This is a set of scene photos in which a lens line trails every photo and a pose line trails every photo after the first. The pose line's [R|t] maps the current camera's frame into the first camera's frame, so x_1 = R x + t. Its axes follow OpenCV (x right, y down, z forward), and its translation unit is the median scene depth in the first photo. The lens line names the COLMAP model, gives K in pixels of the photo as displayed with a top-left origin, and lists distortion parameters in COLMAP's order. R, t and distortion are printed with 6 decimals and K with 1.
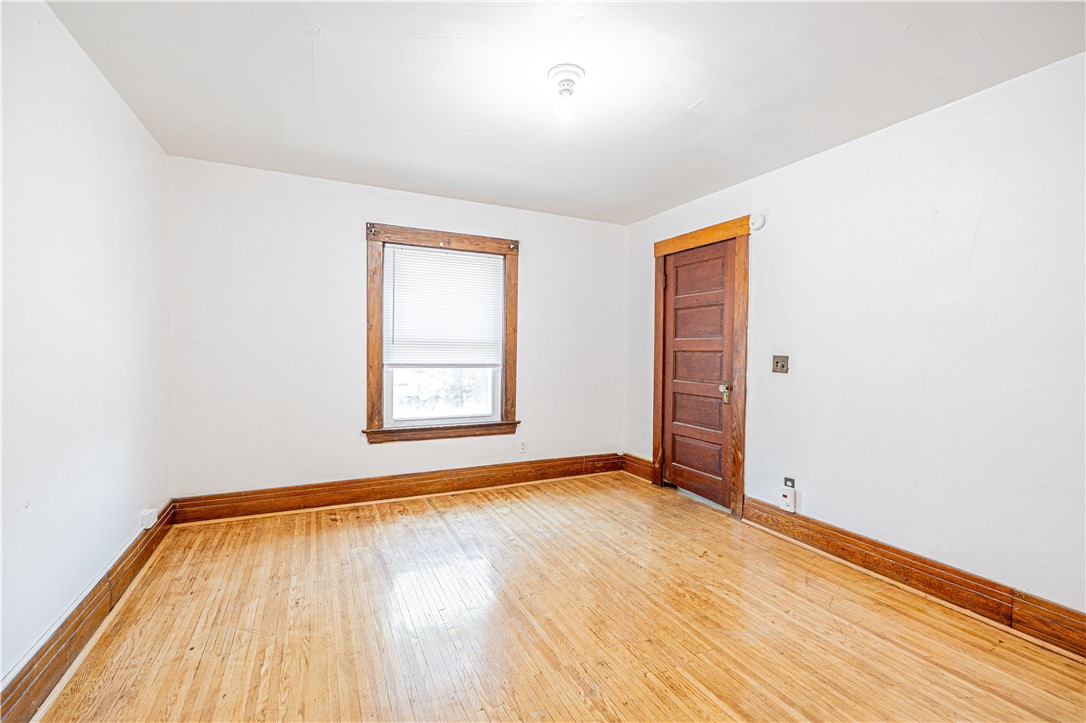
lens RADIAL K [[459.5, 0, 537.4], [0, 459.5, 362.7], [0, 0, 1]] dist [0.001377, 0.000022]
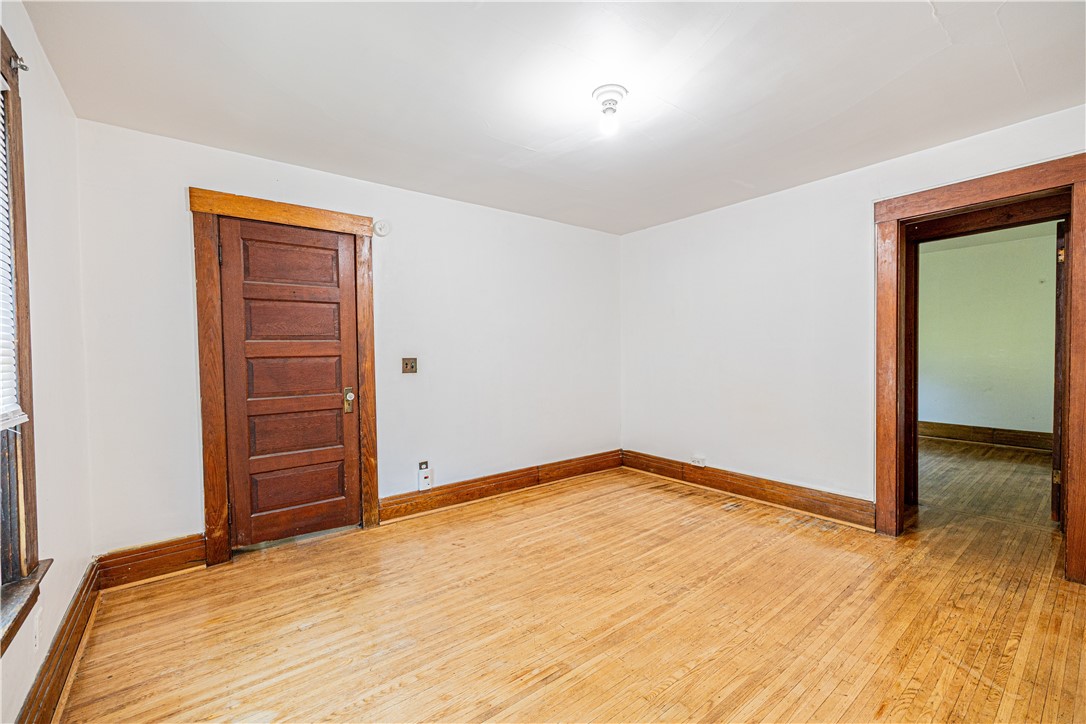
lens RADIAL K [[453.7, 0, 539.0], [0, 453.7, 364.1], [0, 0, 1]] dist [0.000066, -0.000131]
pose [[-0.206485, -0.034786, 0.977831, -0.536137], [0.041933, 0.998135, 0.044363, -0.030962], [-0.977551, 0.050164, -0.204641, 0.789424]]
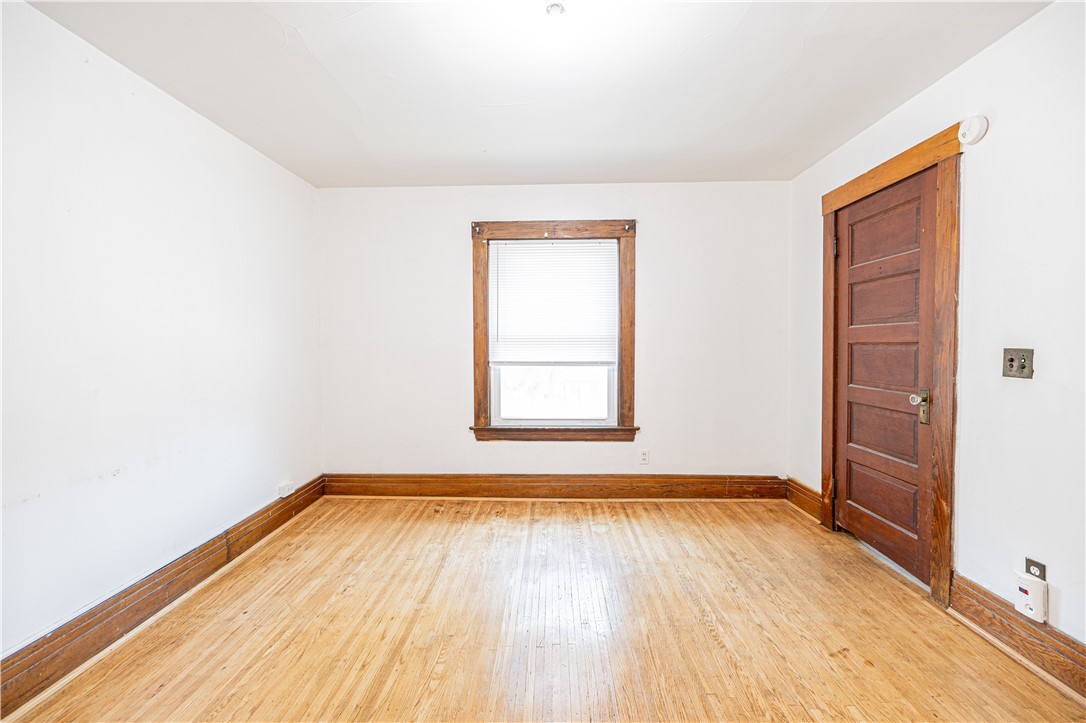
lens RADIAL K [[452.2, 0, 539.4], [0, 452.2, 359.7], [0, 0, 1]] dist [-0.000822, 0.000396]
pose [[0.888290, -0.001252, -0.459281, 0.216401], [0.002273, 0.999996, 0.001671, -0.002987], [0.459277, -0.002528, 0.888290, 0.178908]]
